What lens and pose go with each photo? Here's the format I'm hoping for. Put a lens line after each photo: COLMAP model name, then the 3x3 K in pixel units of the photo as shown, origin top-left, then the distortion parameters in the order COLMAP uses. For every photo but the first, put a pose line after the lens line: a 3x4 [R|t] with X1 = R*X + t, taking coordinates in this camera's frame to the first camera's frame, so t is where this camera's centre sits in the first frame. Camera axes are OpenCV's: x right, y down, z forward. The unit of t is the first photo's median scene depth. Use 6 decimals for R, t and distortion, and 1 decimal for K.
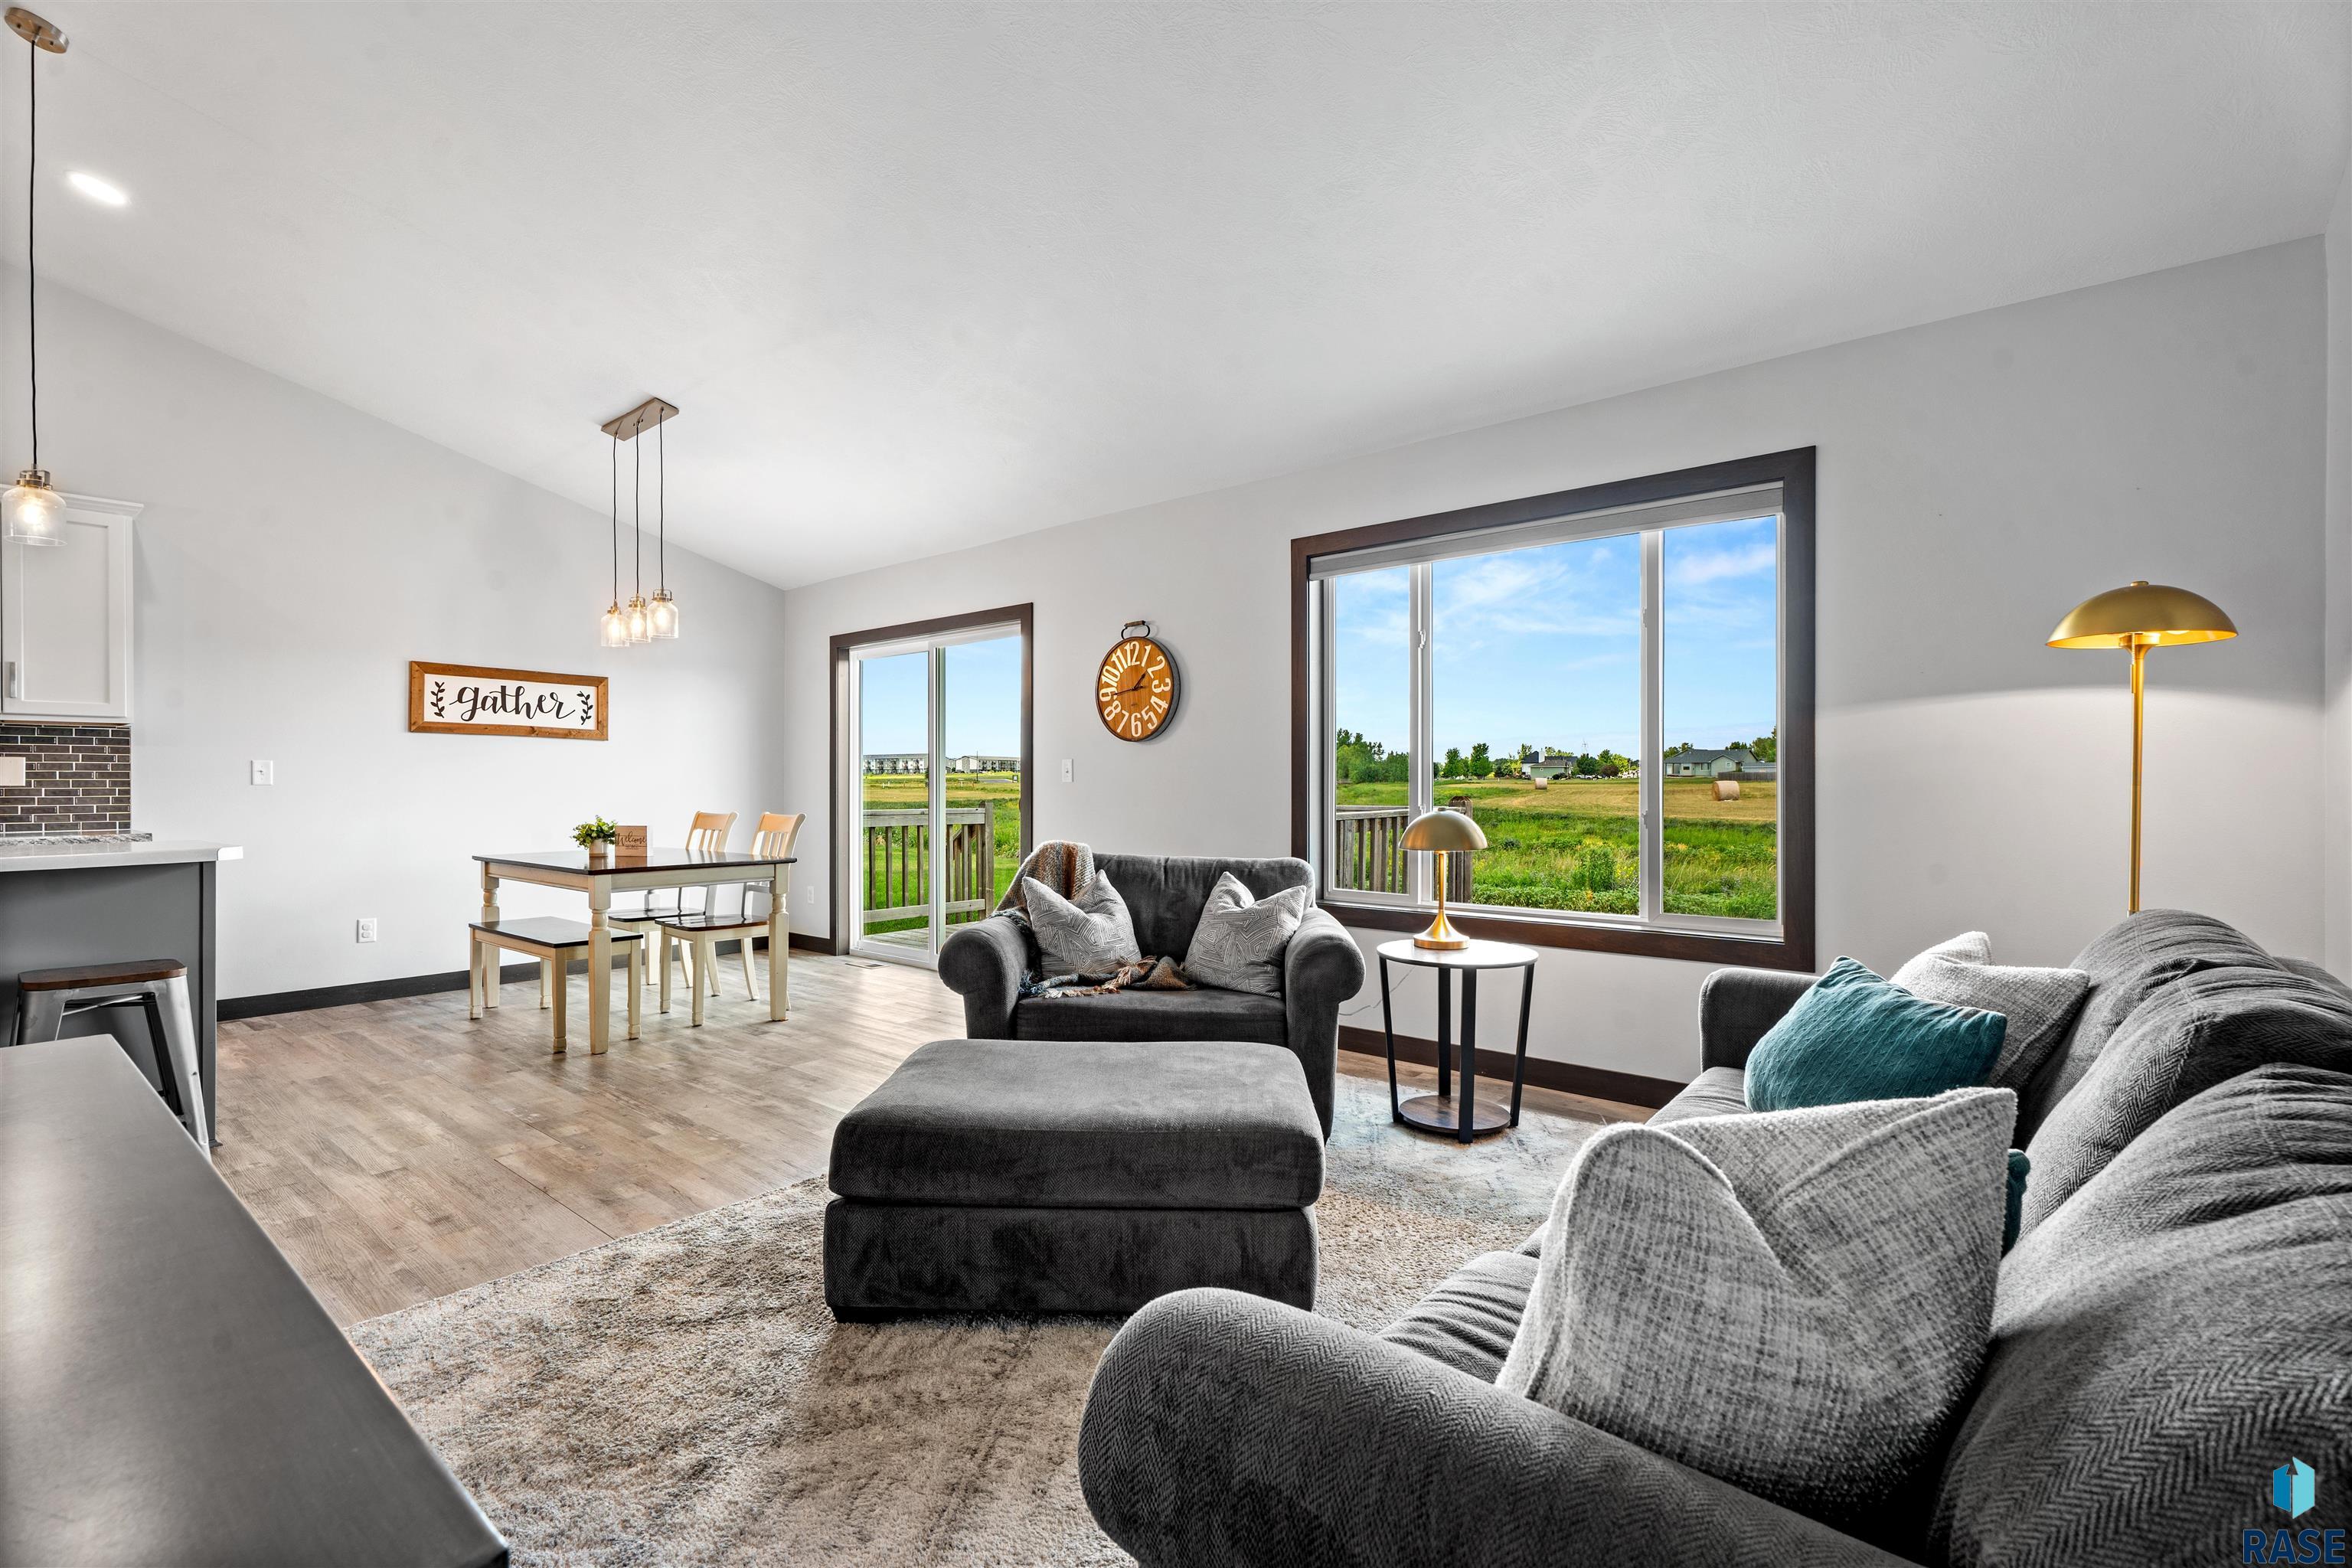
lens RADIAL K [[1035.7, 0, 1176.0], [0, 1035.7, 784.0], [0, 0, 1]] dist [0.026265, -0.012367]
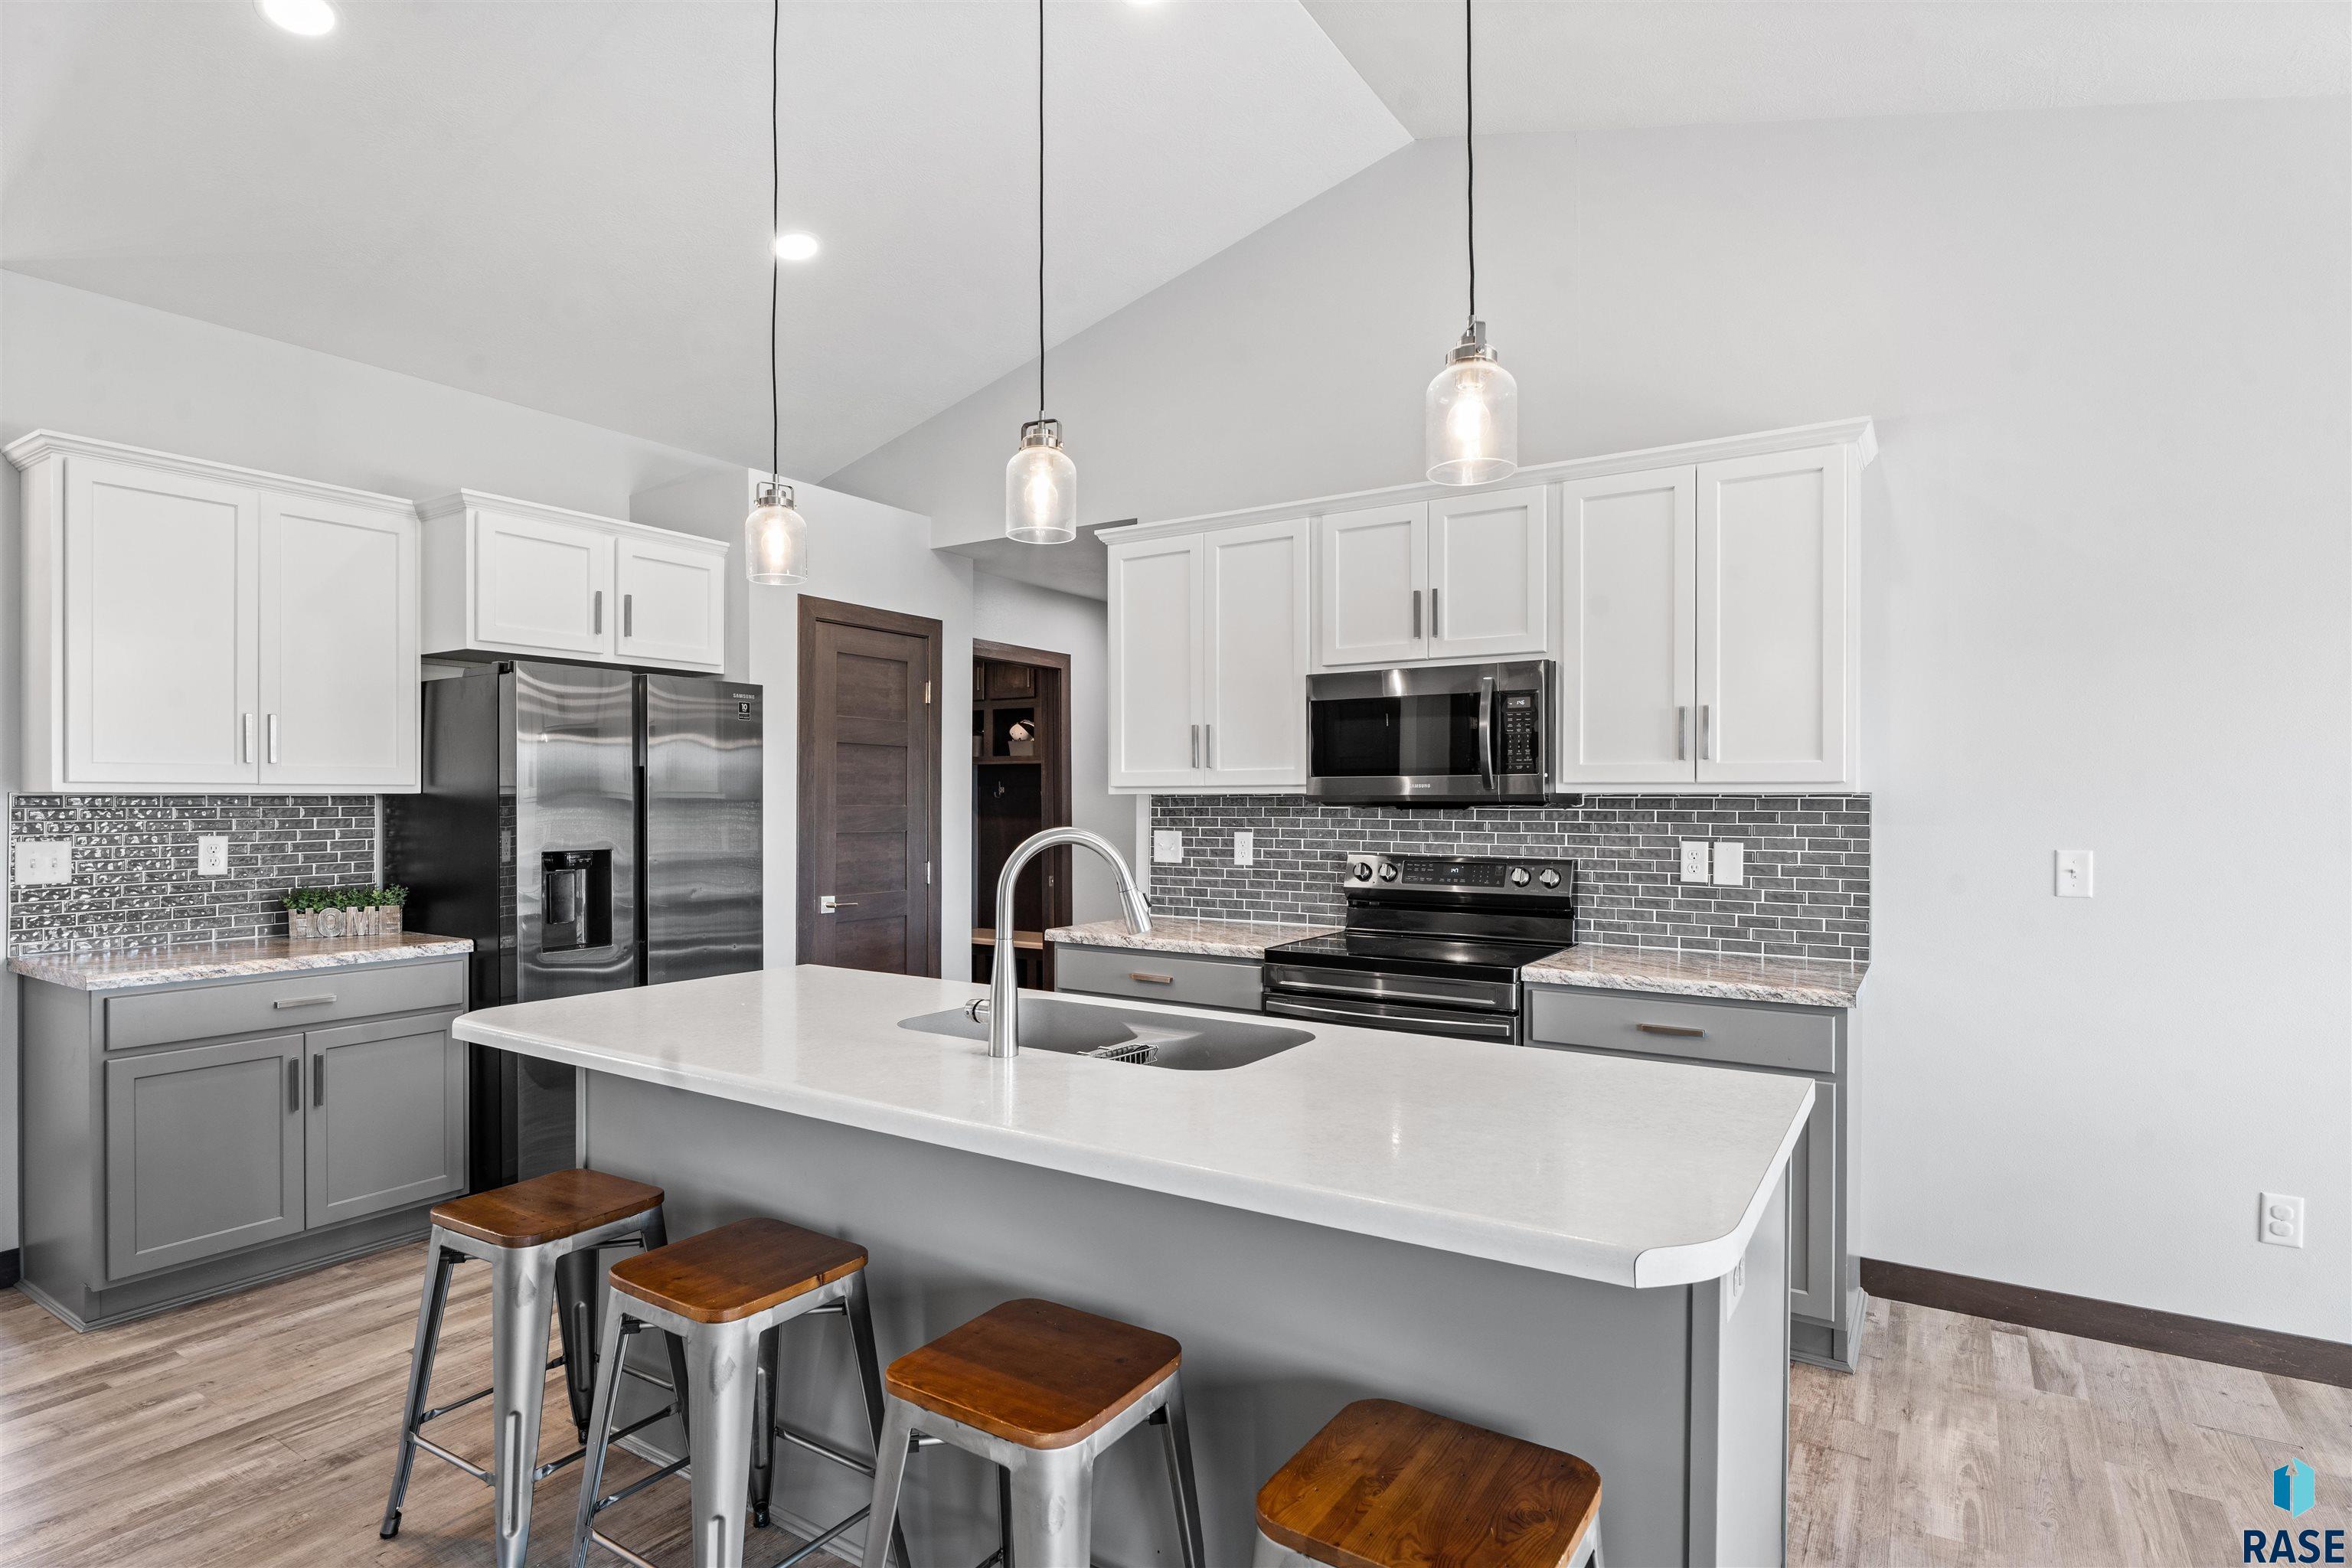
lens RADIAL K [[1213.5, 0, 1173.0], [0, 1213.5, 809.3], [0, 0, 1]] dist [-0.002834, -0.001677]
pose [[0.124509, 0.011122, -0.992156, -0.318814], [-0.004031, 0.999935, 0.010704, -0.046477], [0.992210, 0.002667, 0.124546, 0.465810]]
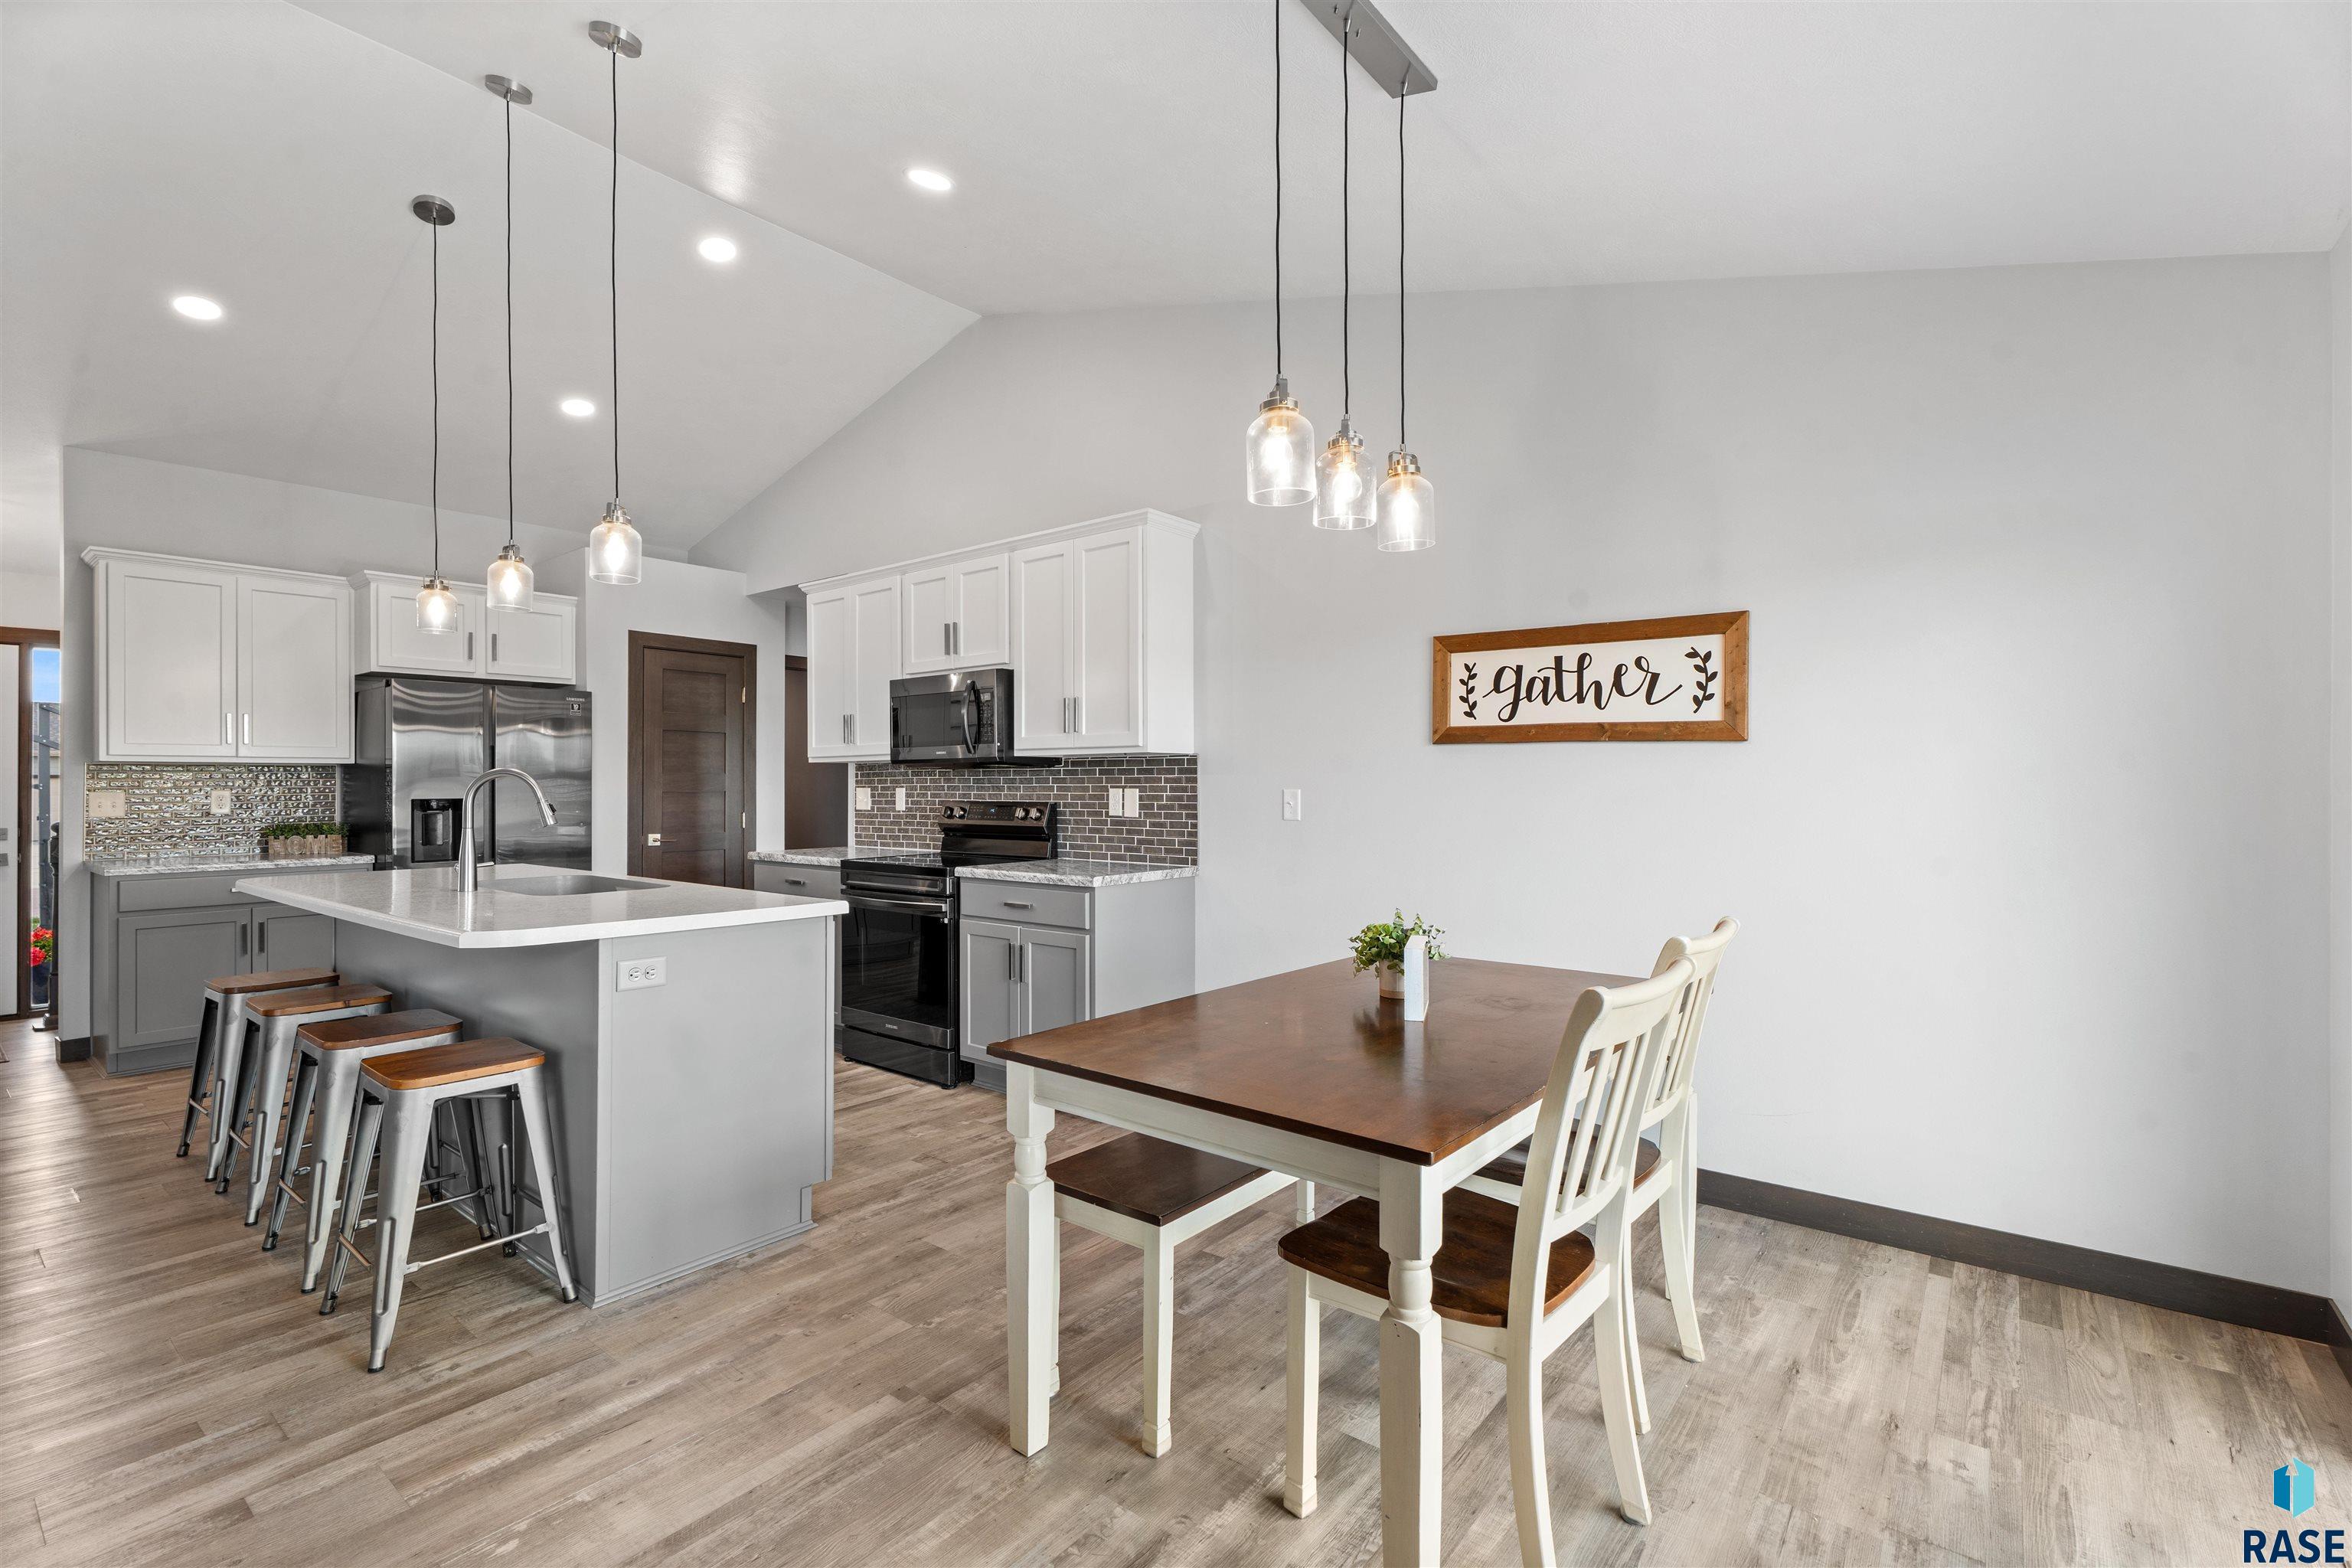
lens RADIAL K [[1051.7, 0, 1176.0], [0, 1051.7, 784.0], [0, 0, 1]] dist [-0.003045, 0.000137]
pose [[0.030899, 0.002004, -0.999520, -0.075237], [0.000951, 0.999997, 0.002035, -0.027583], [0.999522, -0.001013, 0.030897, 0.866738]]
